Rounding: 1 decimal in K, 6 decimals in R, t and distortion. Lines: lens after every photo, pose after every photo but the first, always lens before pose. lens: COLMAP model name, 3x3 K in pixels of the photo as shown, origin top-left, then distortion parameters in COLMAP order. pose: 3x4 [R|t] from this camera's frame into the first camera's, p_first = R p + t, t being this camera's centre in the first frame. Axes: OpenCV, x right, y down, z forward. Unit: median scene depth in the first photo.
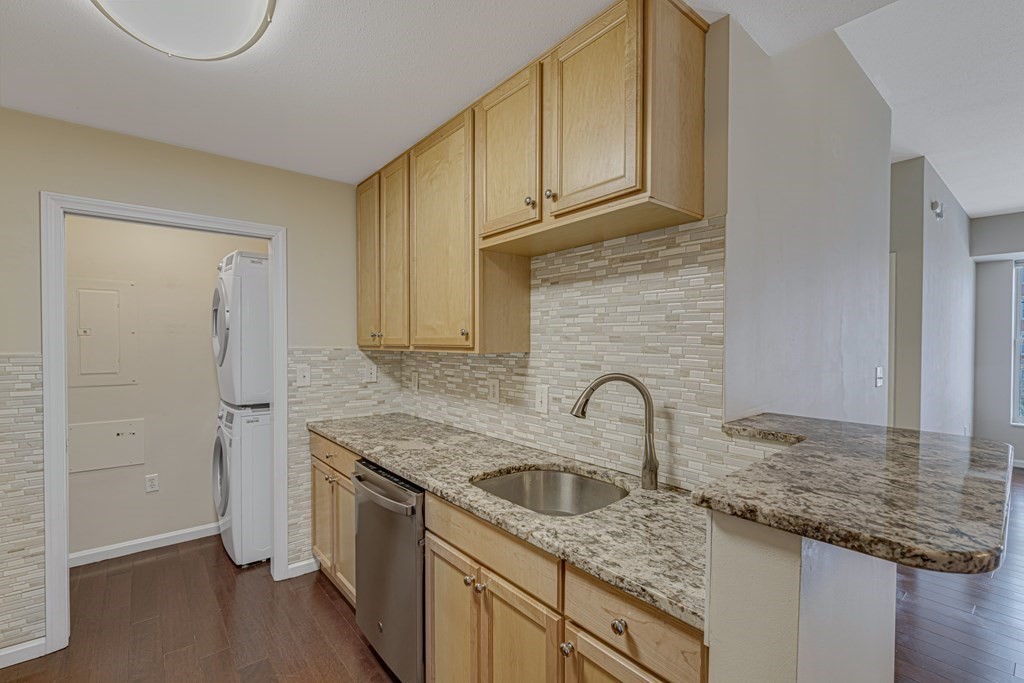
lens RADIAL K [[452.9, 0, 510.6], [0, 452.9, 347.4], [0, 0, 1]] dist [0.000762, -0.000103]
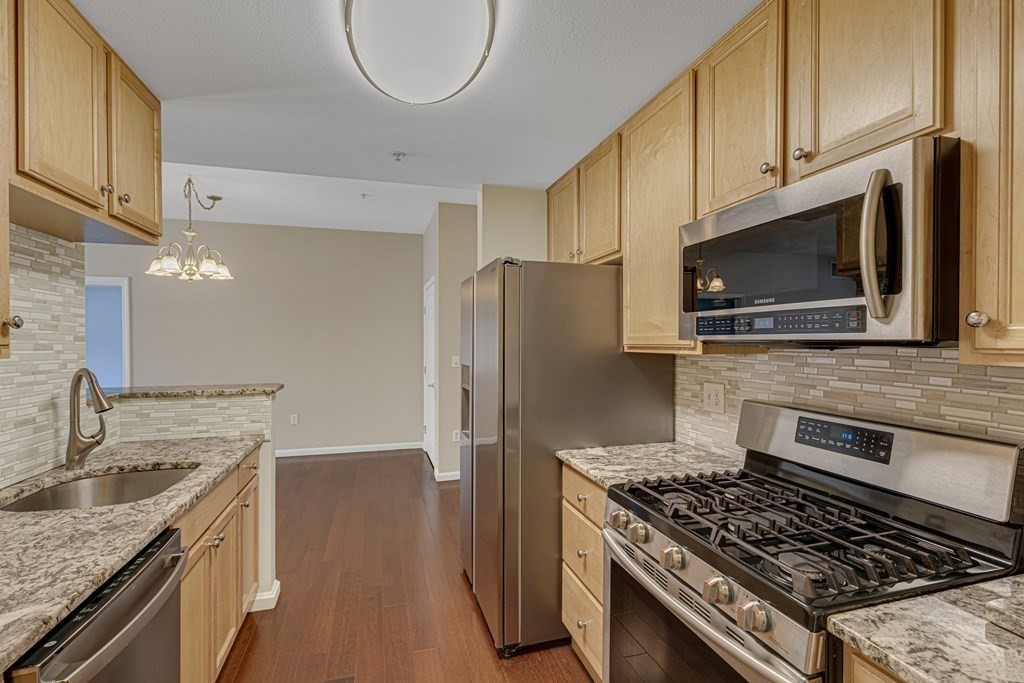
lens RADIAL K [[455.5, 0, 509.8], [0, 455.5, 343.9], [0, 0, 1]] dist [0.002096, -0.000256]
pose [[-0.919920, -0.003329, 0.392093, -0.735452], [0.004523, 0.999807, 0.019101, -0.011376], [-0.392081, 0.019345, -0.919727, 1.044666]]
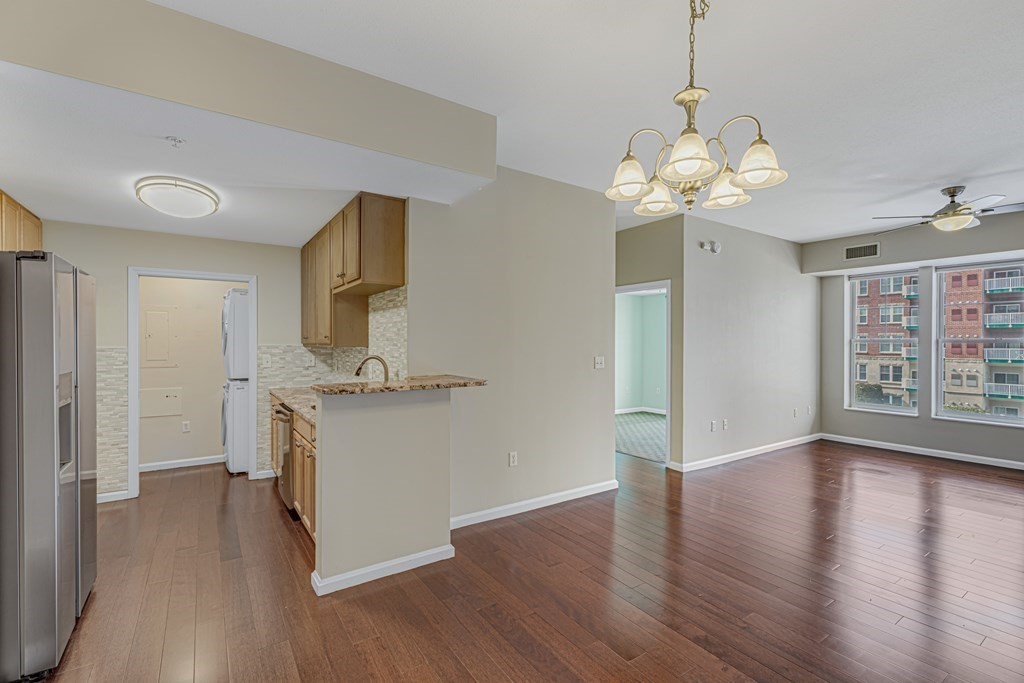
lens RADIAL K [[461.7, 0, 515.9], [0, 461.7, 342.5], [0, 0, 1]] dist [0.002829, 0.000474]
pose [[0.995735, -0.000211, -0.092264, 0.728940], [-0.000966, 0.999919, -0.012711, 0.014860], [0.092259, 0.012746, 0.995653, -0.742610]]
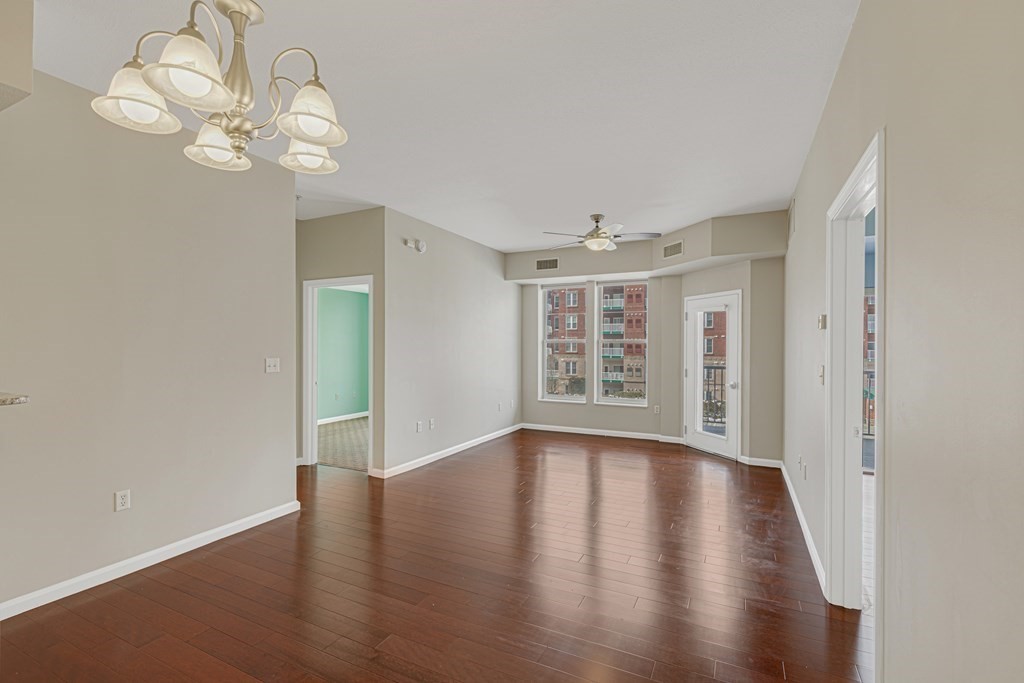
lens RADIAL K [[462.5, 0, 521.2], [0, 462.5, 345.6], [0, 0, 1]] dist [0.002131, 0.000179]
pose [[0.907024, -0.002139, 0.421074, 0.983988], [0.006446, 0.999940, -0.008805, 0.023589], [-0.421030, 0.010700, 0.906984, -0.640530]]
